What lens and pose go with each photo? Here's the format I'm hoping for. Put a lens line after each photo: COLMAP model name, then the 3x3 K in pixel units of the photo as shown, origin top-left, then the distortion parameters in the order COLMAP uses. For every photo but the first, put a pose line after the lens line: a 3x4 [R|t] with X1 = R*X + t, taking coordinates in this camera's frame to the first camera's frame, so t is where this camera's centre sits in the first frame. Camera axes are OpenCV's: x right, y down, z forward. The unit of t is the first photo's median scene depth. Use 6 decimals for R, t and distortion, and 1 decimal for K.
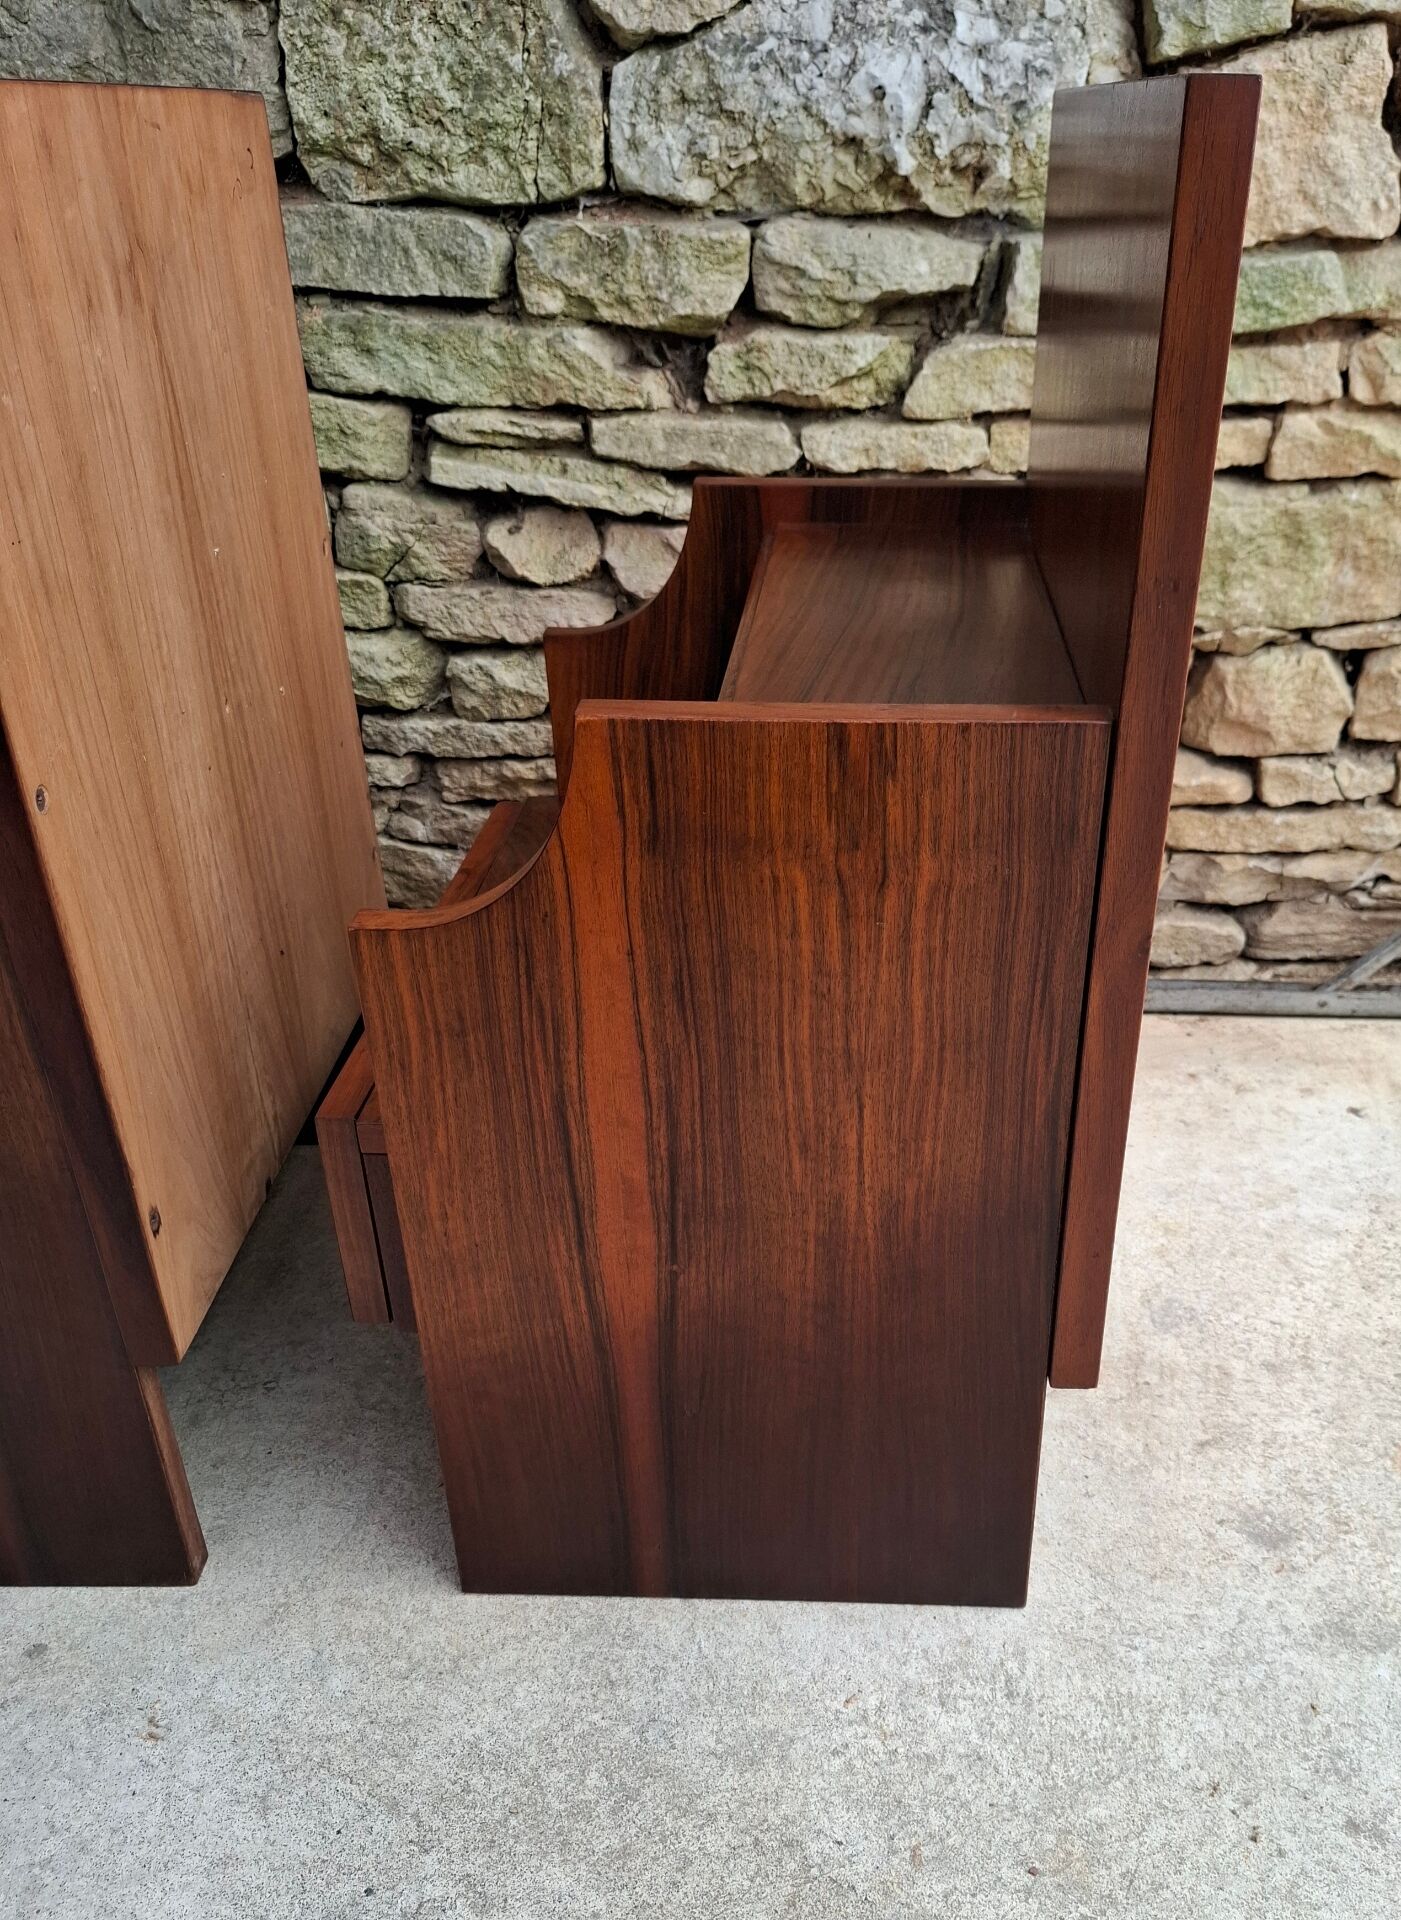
lens RADIAL K [[1587.5, 0, 829.8], [0, 1587.5, 1110.3], [0, 0, 1]] dist [0.059003, -0.074691]
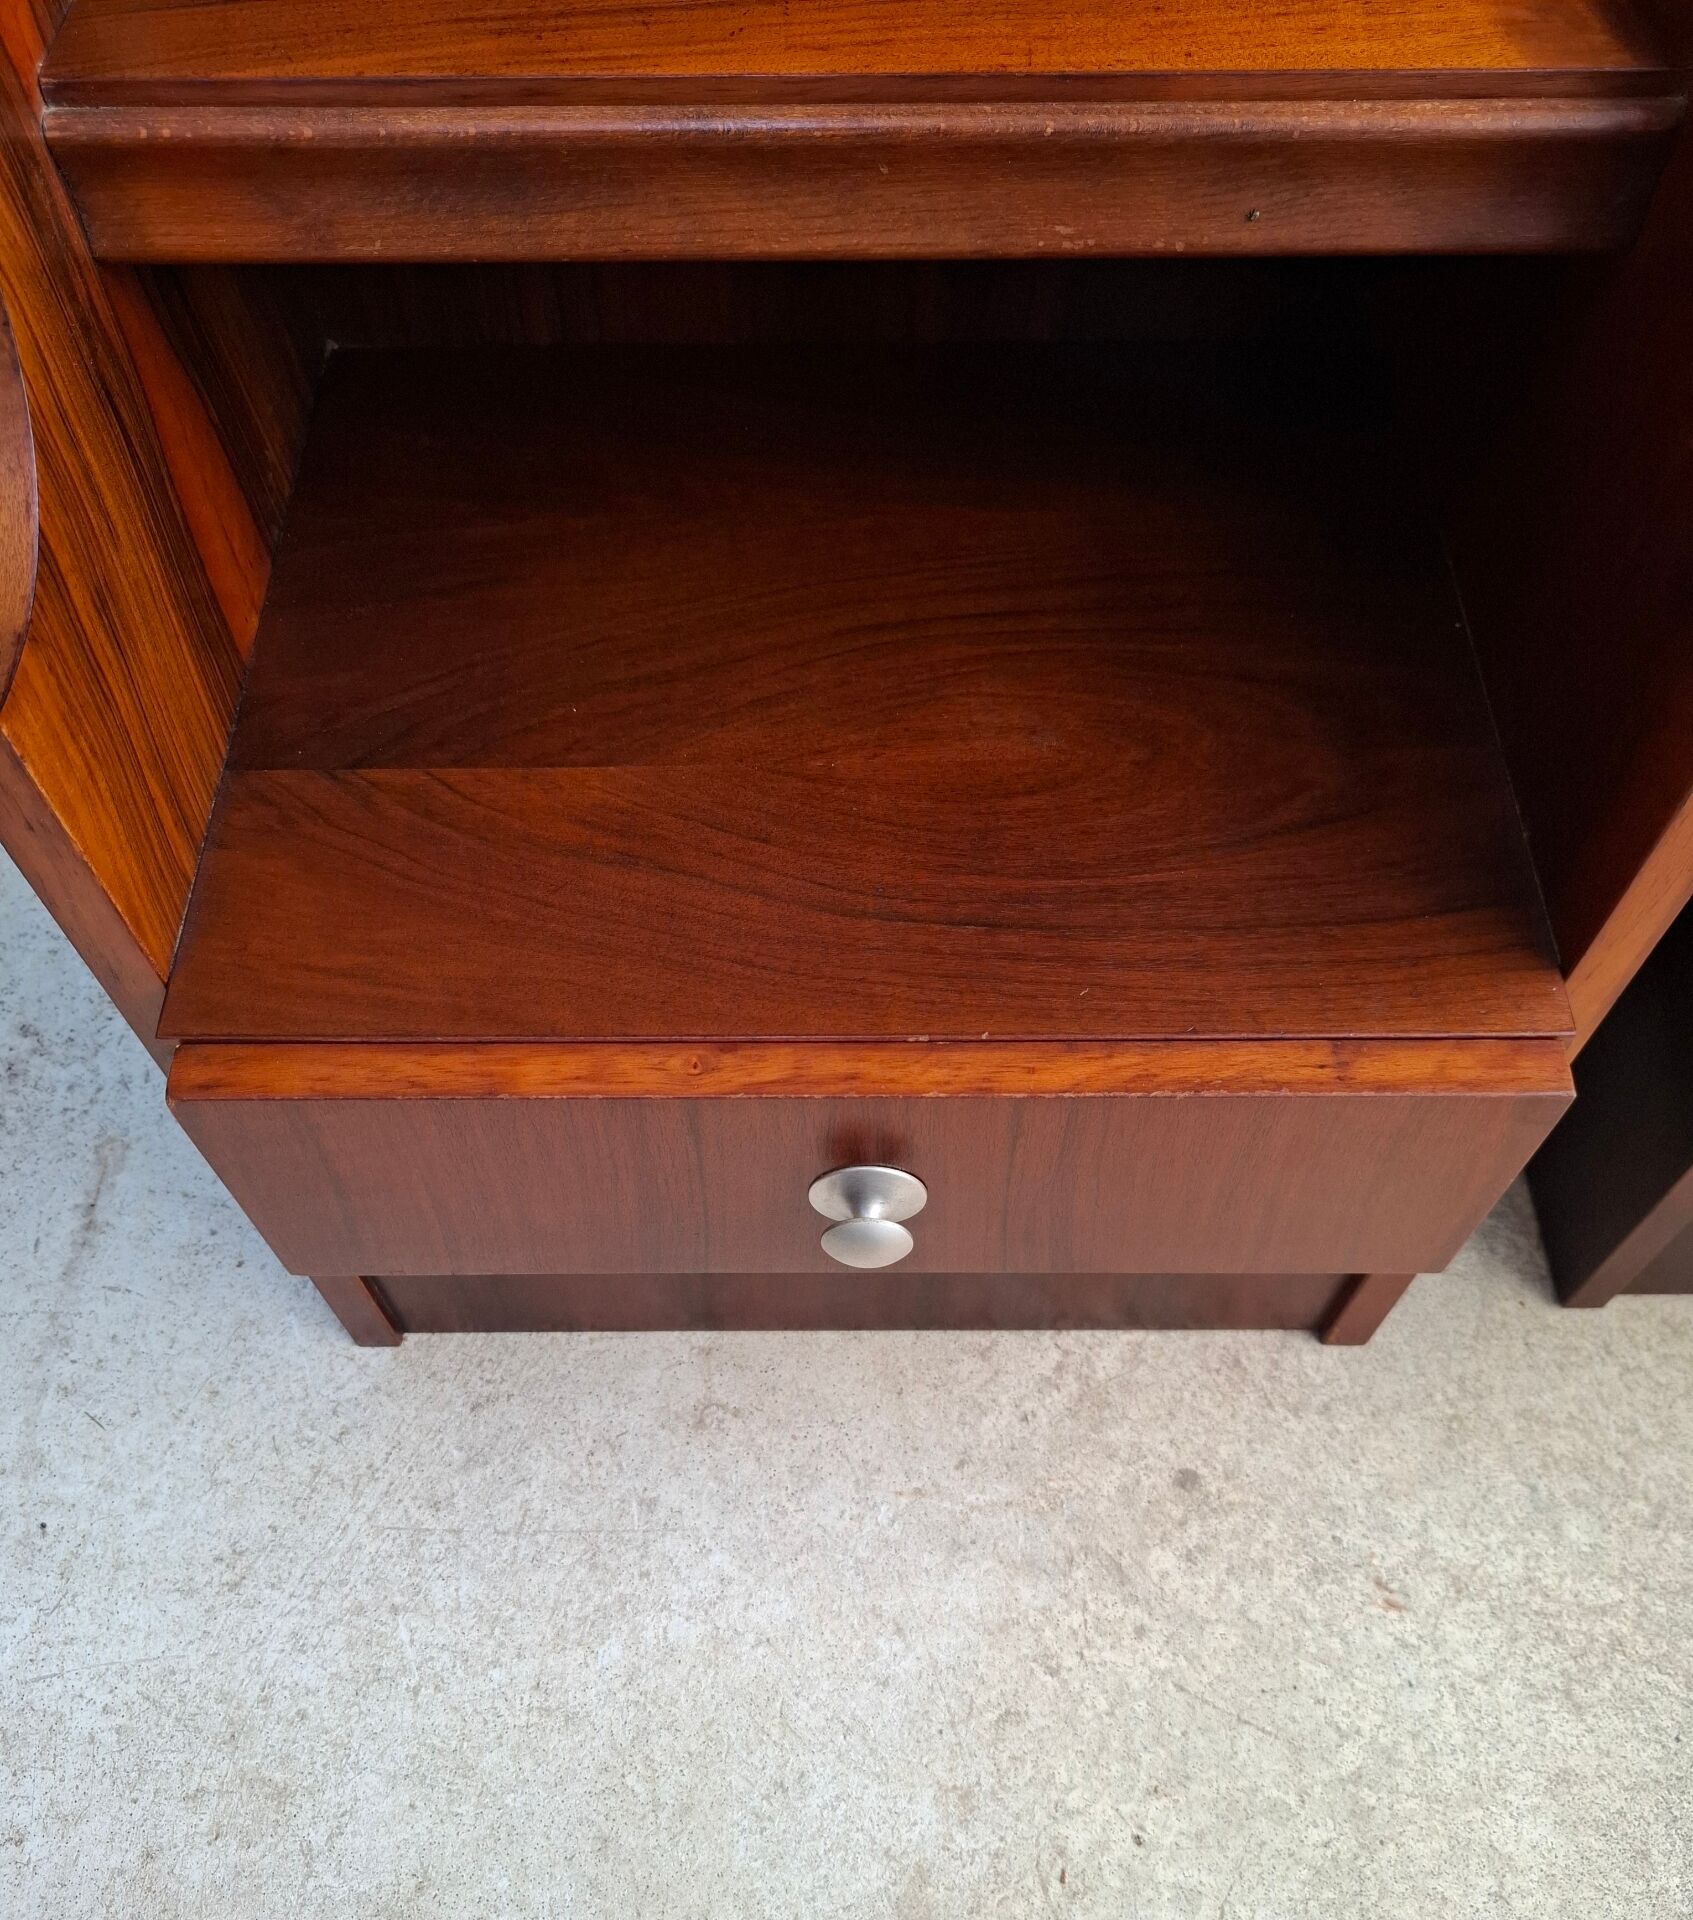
lens RADIAL K [[1559.6, 0, 841.1], [0, 1559.6, 1129.3], [0, 0, 1]] dist [0.096452, -0.158943]
pose [[0.999806, 0.007034, -0.018421, -0.495950], [0.002404, 0.883732, 0.467988, -0.155642], [0.019571, -0.467941, 0.883543, 0.269504]]
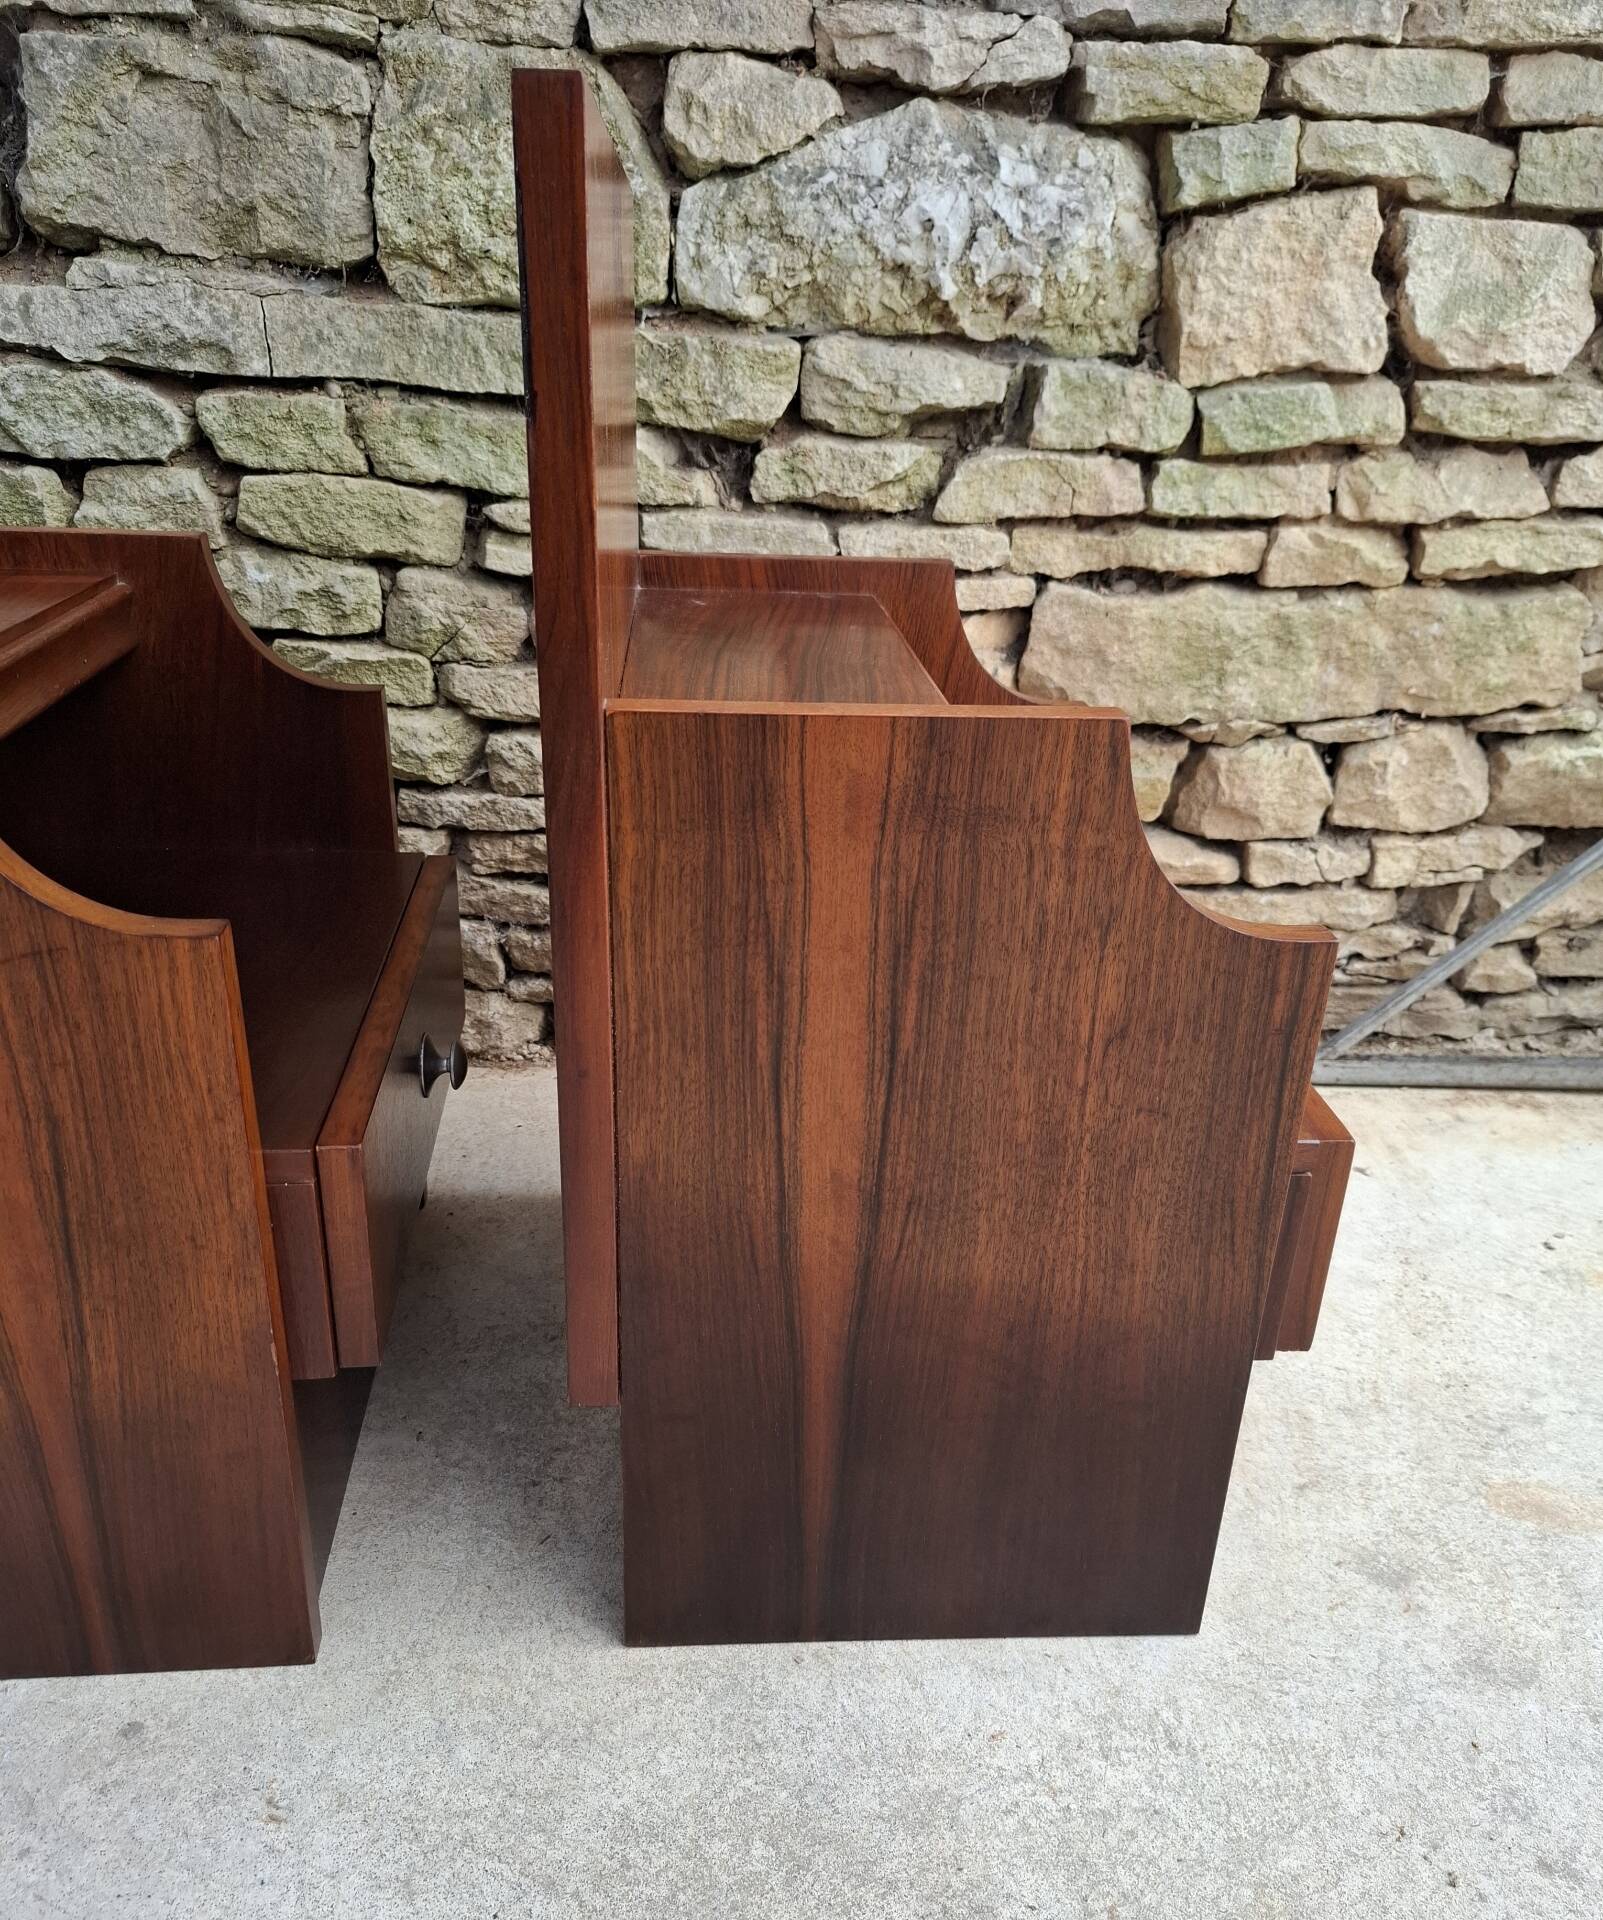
lens RADIAL K [[1497.3, 0, 793.8], [0, 1497.3, 1063.1], [0, 0, 1]] dist [0.082302, -0.117124]
pose [[0.997046, 0.001491, 0.076796, -0.136186], [0.006473, 0.994625, -0.103342, 0.035334], [-0.076537, 0.103534, 0.991677, 0.046253]]
